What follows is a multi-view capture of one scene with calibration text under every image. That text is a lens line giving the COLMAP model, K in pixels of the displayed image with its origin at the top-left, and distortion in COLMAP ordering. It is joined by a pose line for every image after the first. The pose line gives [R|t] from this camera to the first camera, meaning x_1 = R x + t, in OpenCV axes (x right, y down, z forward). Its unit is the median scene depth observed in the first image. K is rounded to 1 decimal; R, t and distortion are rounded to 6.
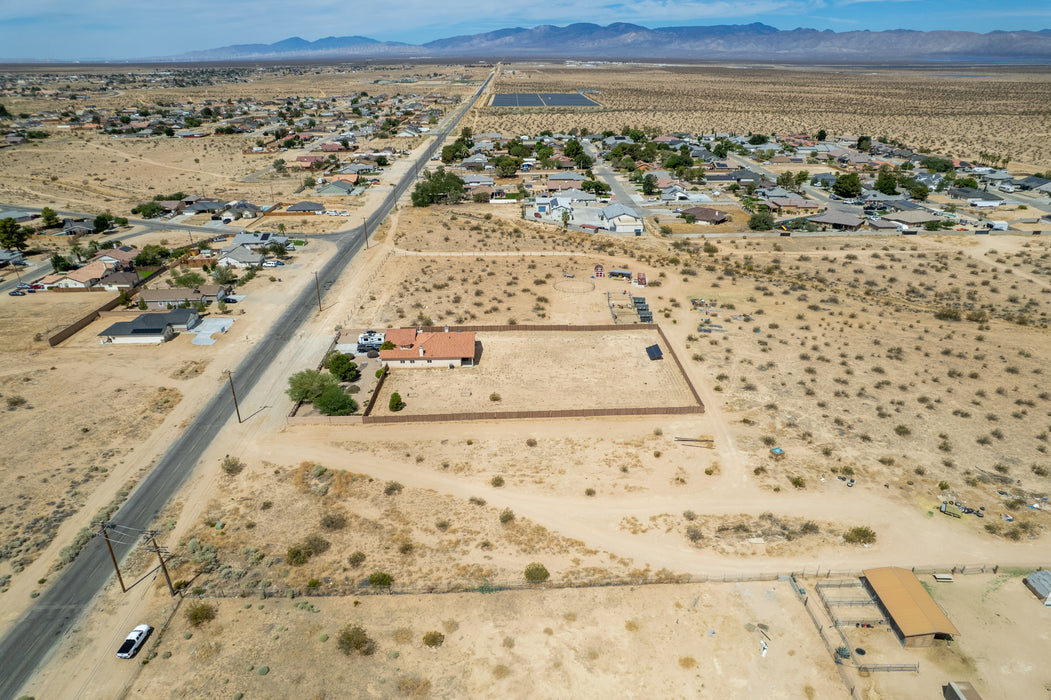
lens RADIAL K [[675.9, 0, 527.8], [0, 675.9, 352.4], [0, 0, 1]] dist [-0.075968, 0.068293]
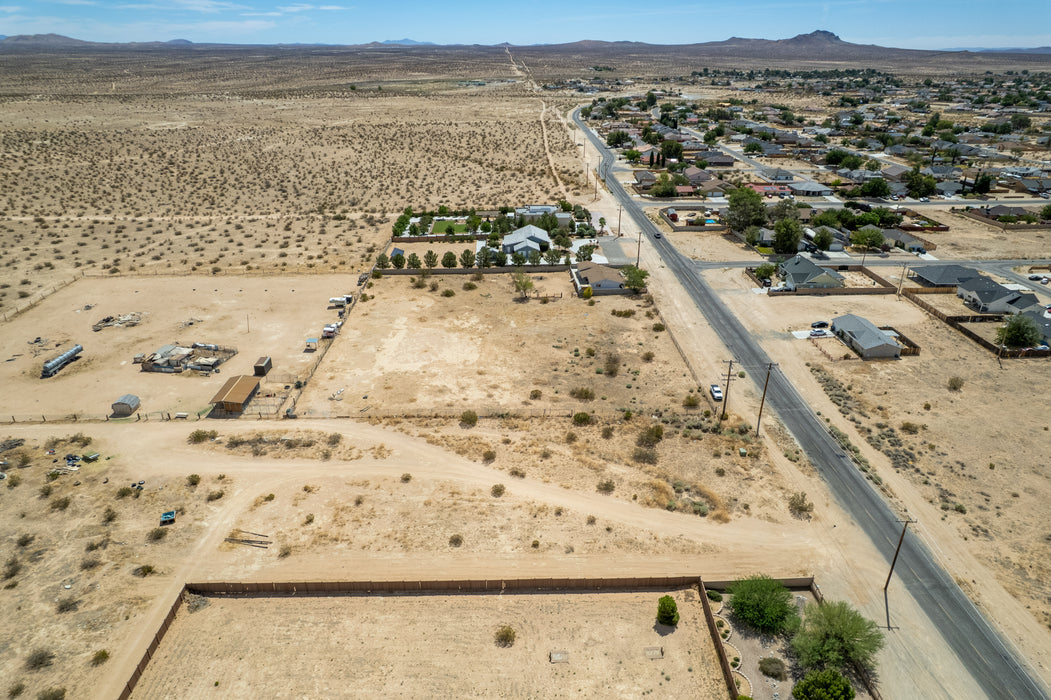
lens RADIAL K [[675.9, 0, 527.8], [0, 675.9, 352.4], [0, 0, 1]] dist [-0.075968, 0.068293]
pose [[-0.999926, 0.009844, -0.007184, -0.043877], [0.001126, 0.661554, 0.749897, -0.352175], [0.012135, 0.749833, -0.661516, 0.802006]]
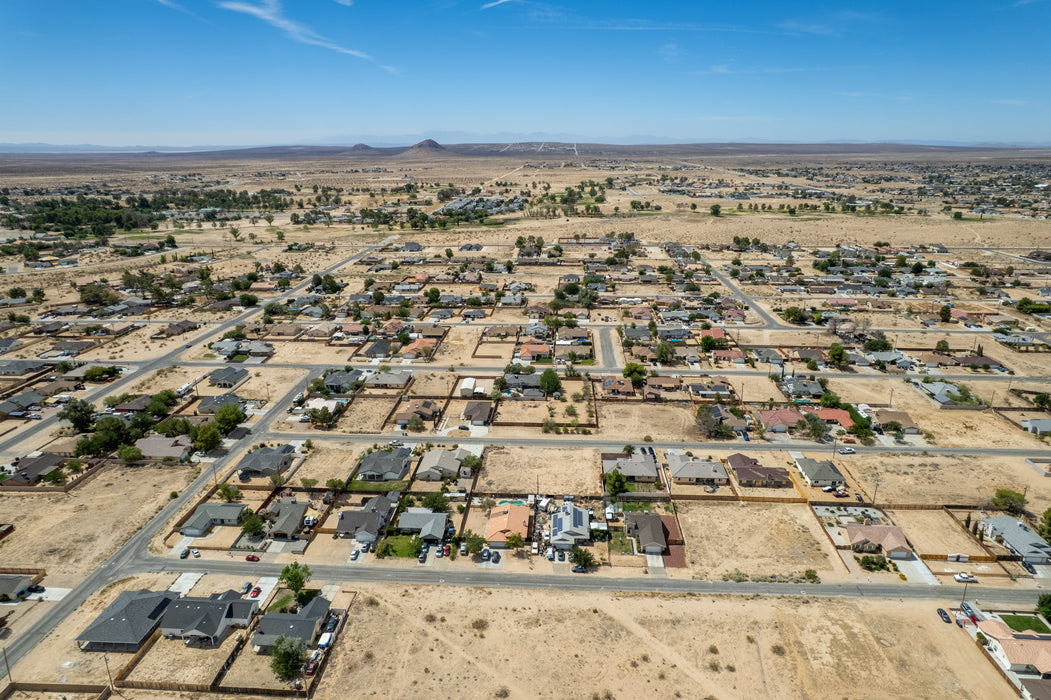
lens RADIAL K [[675.9, 0, 527.8], [0, 675.9, 352.4], [0, 0, 1]] dist [-0.075968, 0.068293]
pose [[-0.086304, 0.309450, -0.946991, -0.059212], [-0.401712, 0.859032, 0.317318, -0.410442], [0.911690, 0.407804, 0.050172, 0.353998]]
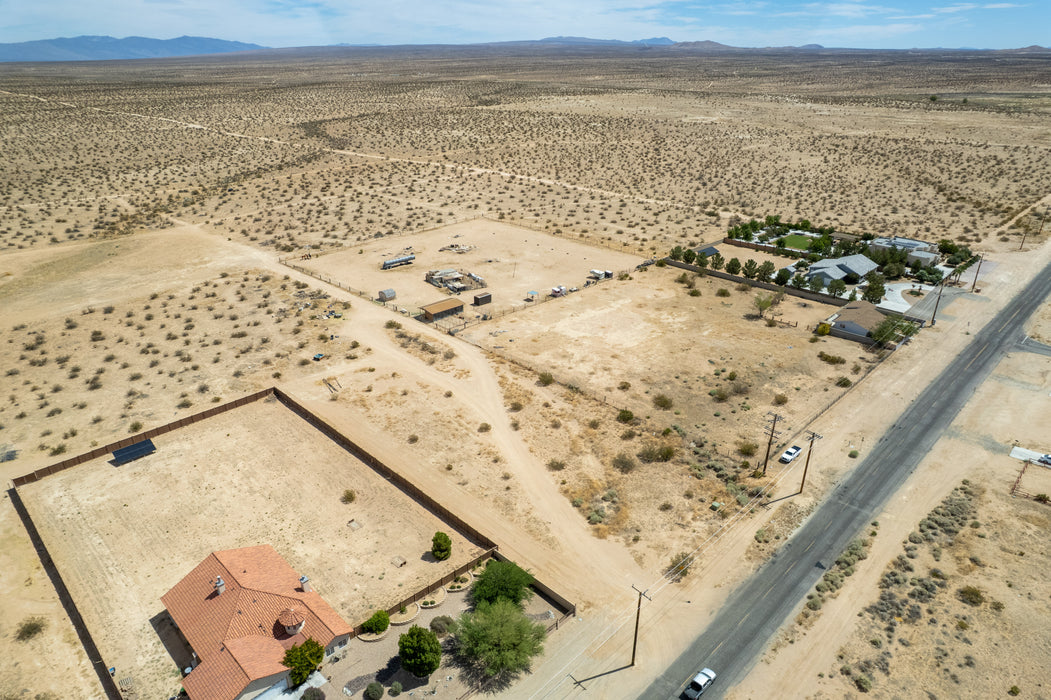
lens RADIAL K [[675.9, 0, 527.8], [0, 675.9, 352.4], [0, 0, 1]] dist [-0.075968, 0.068293]
pose [[-0.690377, -0.291045, 0.662324, -0.431065], [0.298685, 0.719171, 0.627360, -0.312282], [-0.658914, 0.630941, -0.409568, 0.719477]]
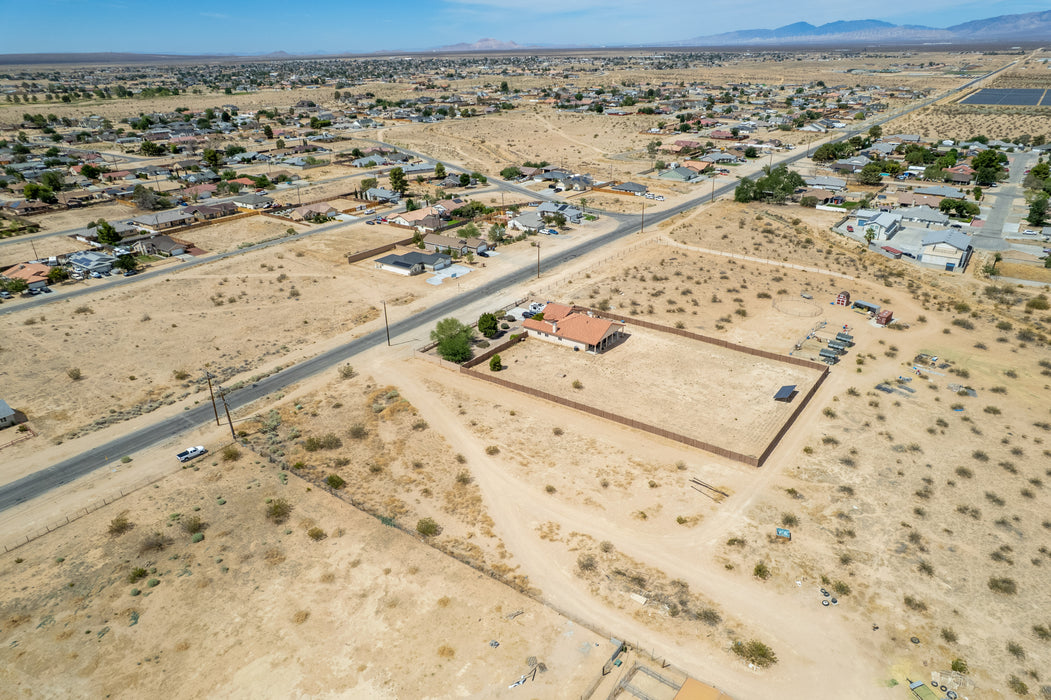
lens RADIAL K [[675.9, 0, 527.8], [0, 675.9, 352.4], [0, 0, 1]] dist [-0.075968, 0.068293]
pose [[0.788773, 0.251448, -0.560903, 0.302757], [-0.240996, 0.965951, 0.094126, -0.039332], [0.565472, 0.060932, 0.822514, 0.076662]]
